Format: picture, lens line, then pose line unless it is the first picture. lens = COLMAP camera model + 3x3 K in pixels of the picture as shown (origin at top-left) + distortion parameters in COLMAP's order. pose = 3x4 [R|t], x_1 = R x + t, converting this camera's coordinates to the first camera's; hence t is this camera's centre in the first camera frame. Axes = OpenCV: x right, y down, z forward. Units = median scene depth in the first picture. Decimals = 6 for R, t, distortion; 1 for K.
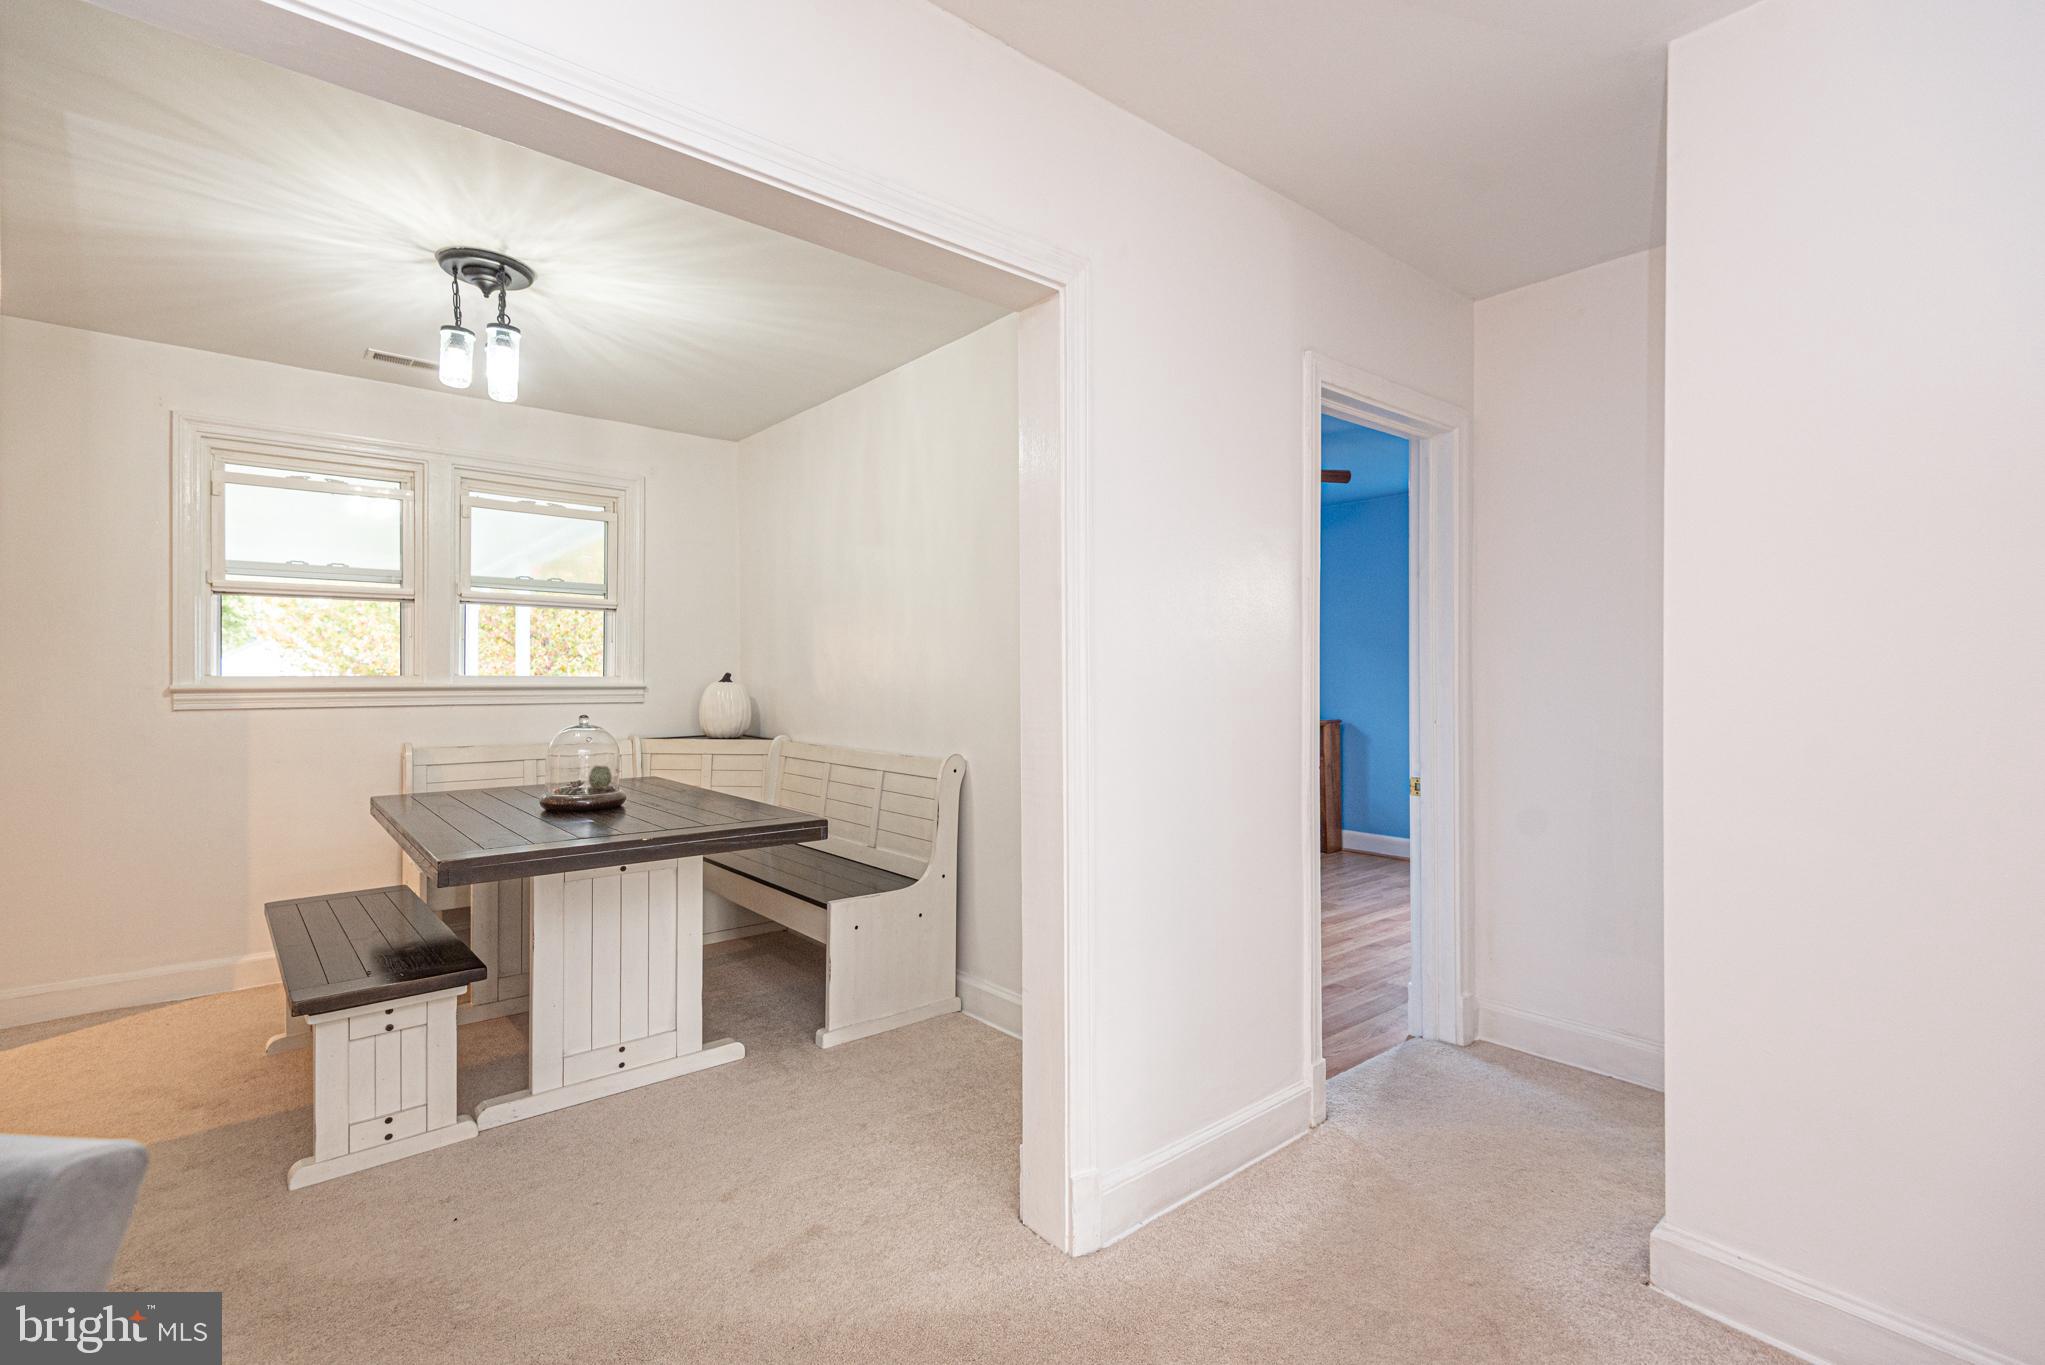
lens RADIAL K [[929.4, 0, 1019.0], [0, 929.4, 677.7], [0, 0, 1]] dist [0.048829, -0.025090]
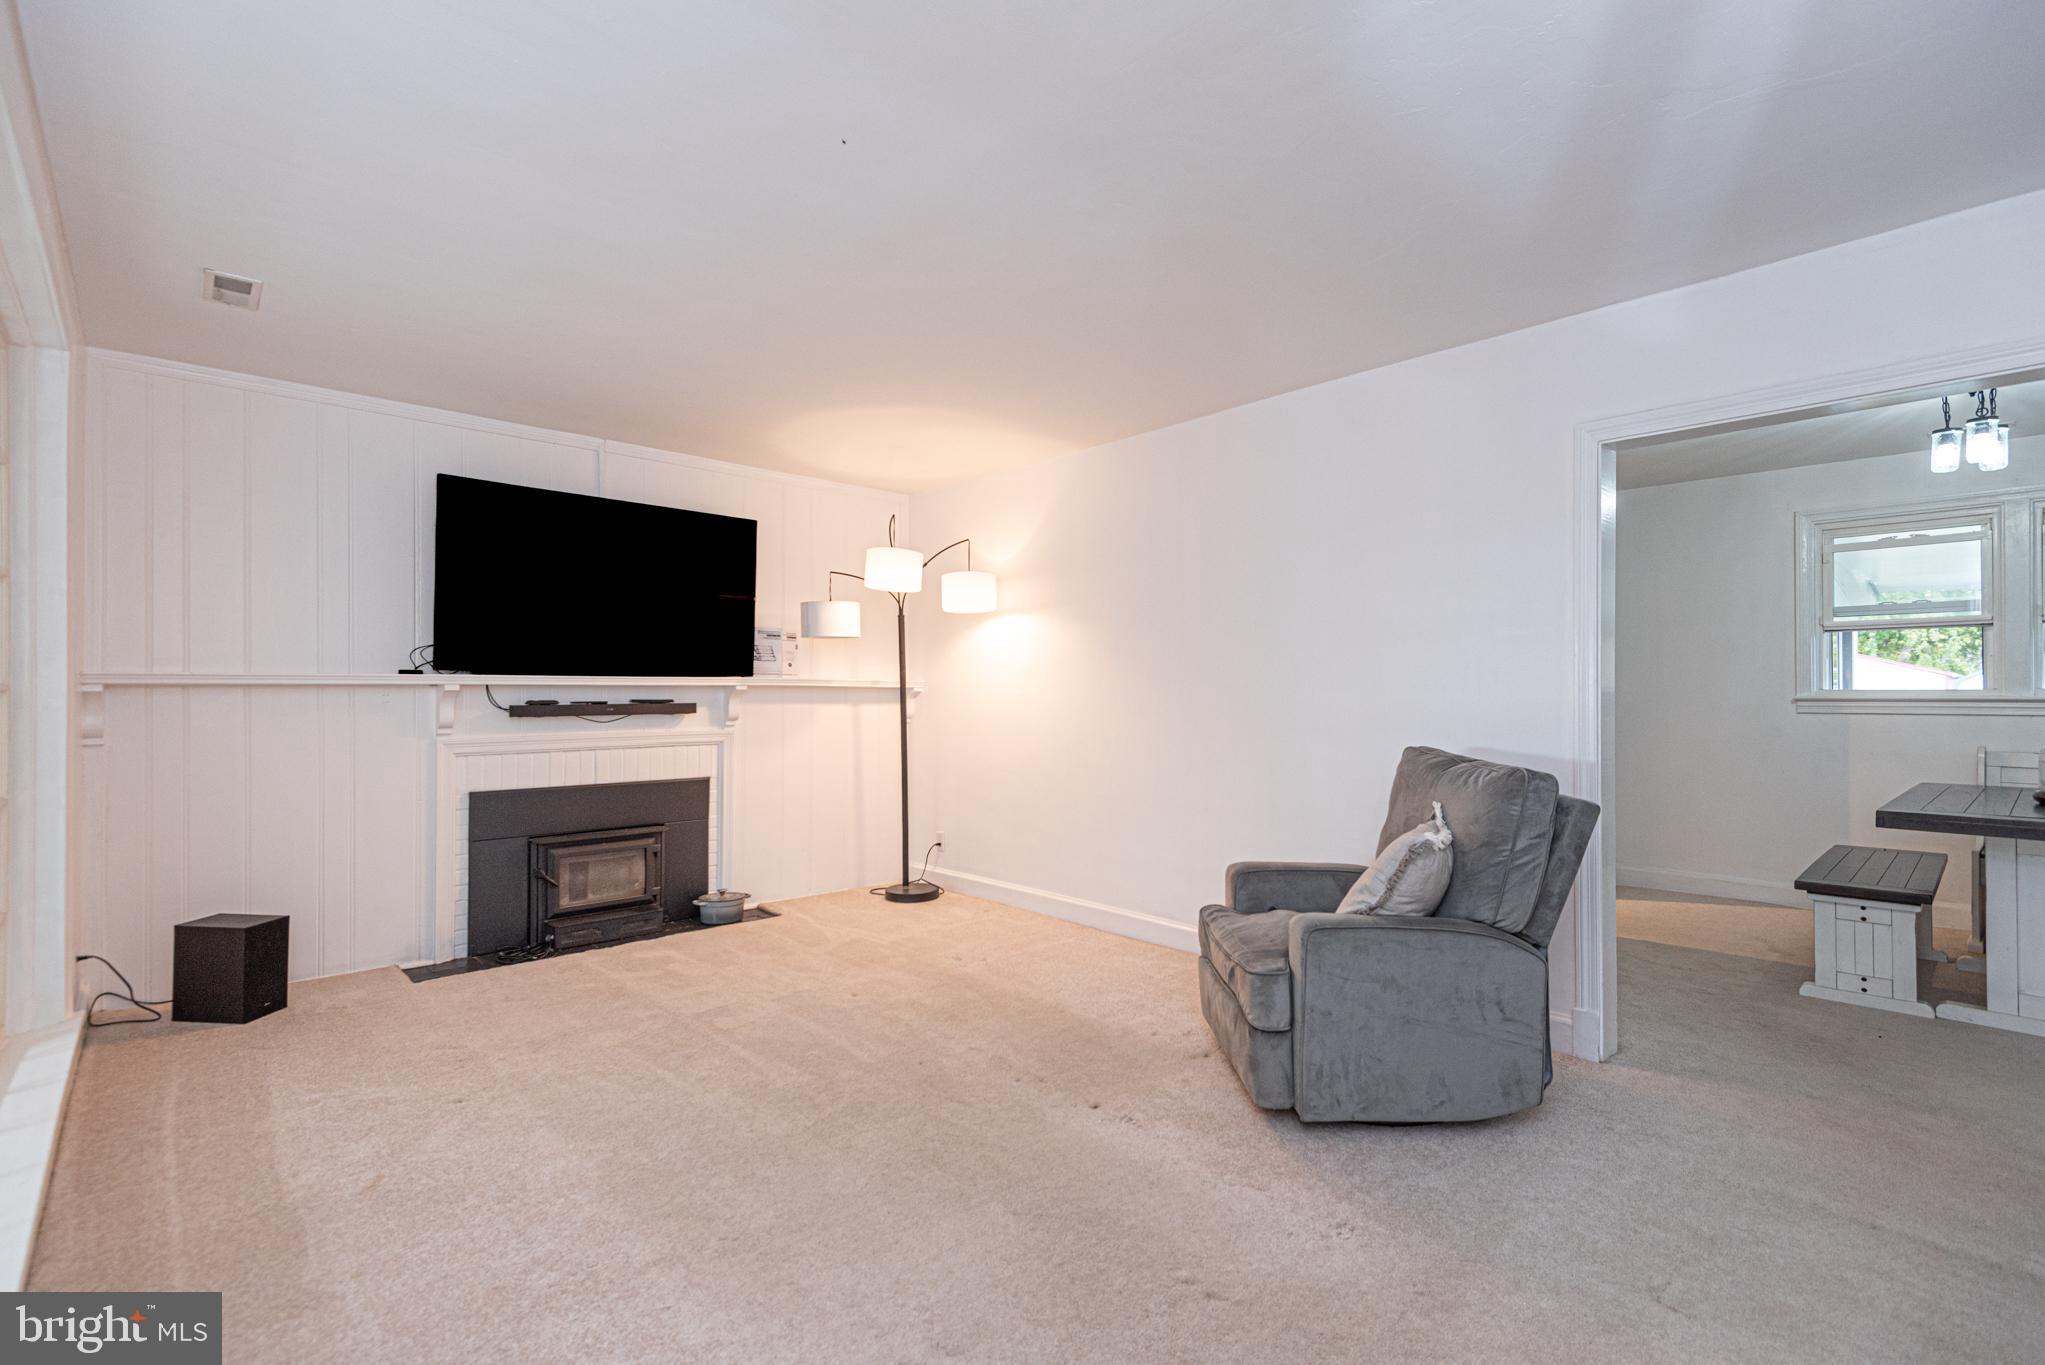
lens RADIAL K [[929.4, 0, 1019.0], [0, 929.4, 677.7], [0, 0, 1]] dist [0.048829, -0.025090]
pose [[0.054643, -0.011679, -0.998438, 0.525140], [-0.000813, 0.999931, -0.011741, -0.002087], [0.998506, 0.001453, 0.054629, -0.295057]]
